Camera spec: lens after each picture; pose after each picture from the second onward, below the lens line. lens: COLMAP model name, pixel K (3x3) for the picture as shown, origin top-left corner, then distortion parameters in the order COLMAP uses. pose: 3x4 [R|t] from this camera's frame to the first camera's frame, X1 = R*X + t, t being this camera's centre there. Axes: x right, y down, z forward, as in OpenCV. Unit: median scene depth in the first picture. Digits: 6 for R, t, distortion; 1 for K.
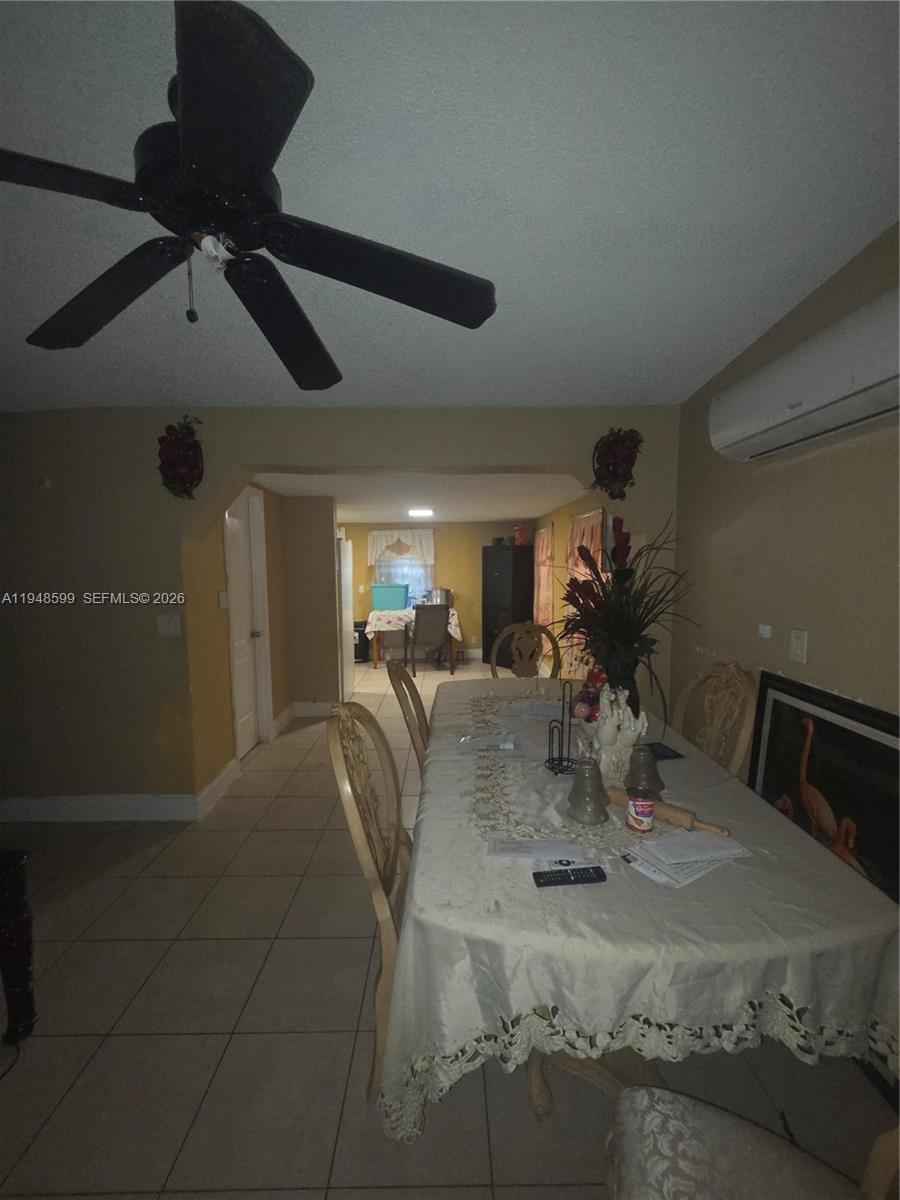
lens RADIAL K [[481.4, 0, 450.0], [0, 481.4, 600.0], [0, 0, 1]] dist [0.000207, 0.000020]
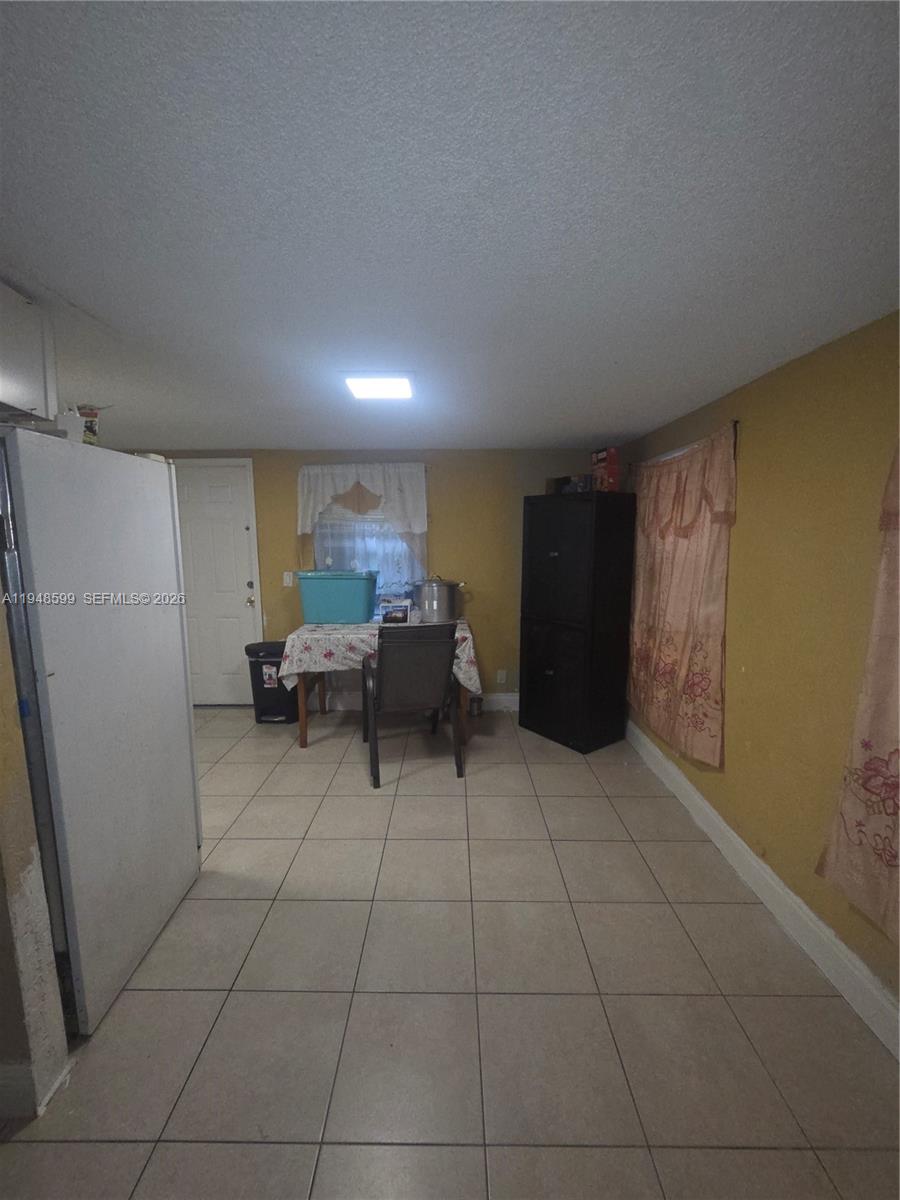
lens RADIAL K [[480.8, 0, 450.0], [0, 480.8, 600.0], [0, 0, 1]] dist [-0.000254, -0.000027]
pose [[0.999891, 0.007680, -0.012585, -0.001294], [-0.006919, 0.998206, 0.059467, -0.033531], [0.013019, -0.059373, 0.998151, 0.491250]]
